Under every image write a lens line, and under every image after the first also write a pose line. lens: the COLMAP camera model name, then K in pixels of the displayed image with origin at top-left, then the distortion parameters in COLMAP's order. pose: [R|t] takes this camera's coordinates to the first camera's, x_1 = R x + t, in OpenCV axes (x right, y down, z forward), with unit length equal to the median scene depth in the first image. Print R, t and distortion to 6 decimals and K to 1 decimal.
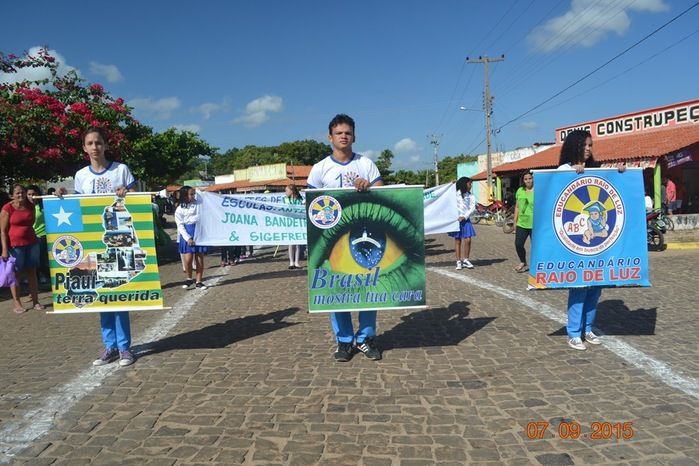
lens RADIAL K [[815.2, 0, 349.5], [0, 815.2, 233.0], [0, 0, 1]] dist [-0.058635, 0.009173]
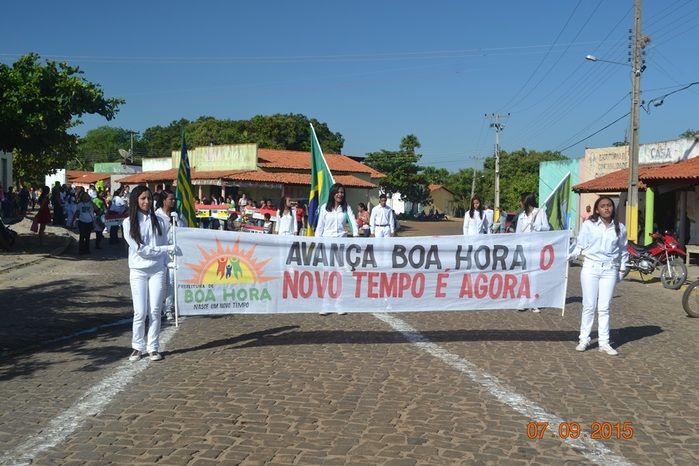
lens RADIAL K [[815.2, 0, 349.5], [0, 815.2, 233.0], [0, 0, 1]] dist [-0.058635, 0.009173]
pose [[0.997944, 0.055801, 0.031522, -0.023759], [-0.055947, 0.998427, 0.003761, -0.024474], [-0.031262, -0.005517, 0.999496, 0.376170]]
